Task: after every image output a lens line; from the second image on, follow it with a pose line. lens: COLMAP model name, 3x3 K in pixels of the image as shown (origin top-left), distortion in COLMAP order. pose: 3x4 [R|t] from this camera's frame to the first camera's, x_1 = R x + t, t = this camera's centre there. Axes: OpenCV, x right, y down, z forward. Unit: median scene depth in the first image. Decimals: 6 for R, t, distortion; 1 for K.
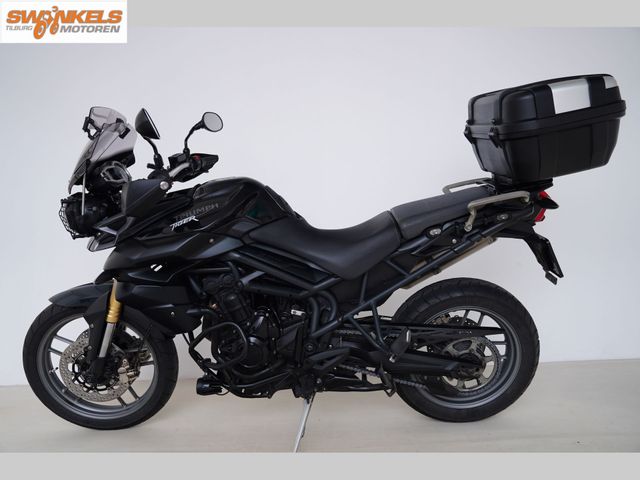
lens RADIAL K [[456.8, 0, 320.0], [0, 456.8, 240.0], [0, 0, 1]] dist [-0.023525, 0.000820]
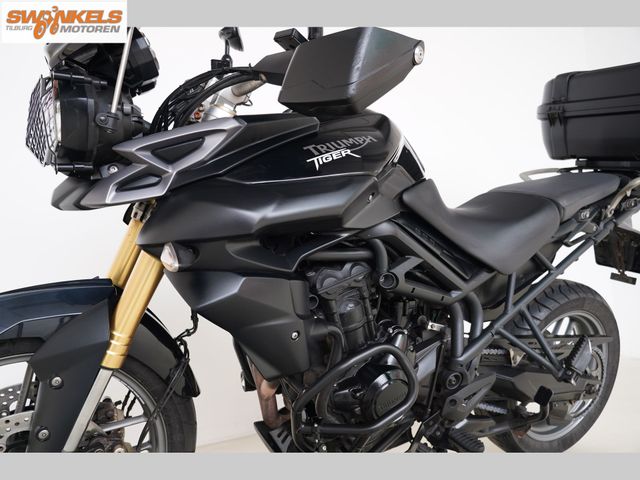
lens RADIAL K [[456.8, 0, 320.0], [0, 456.8, 240.0], [0, 0, 1]] dist [-0.023525, 0.000820]
pose [[0.876791, 0.047915, 0.478479, -0.498051], [-0.008084, 0.996351, -0.084961, 0.090149], [-0.480805, 0.070625, 0.873979, 0.490319]]
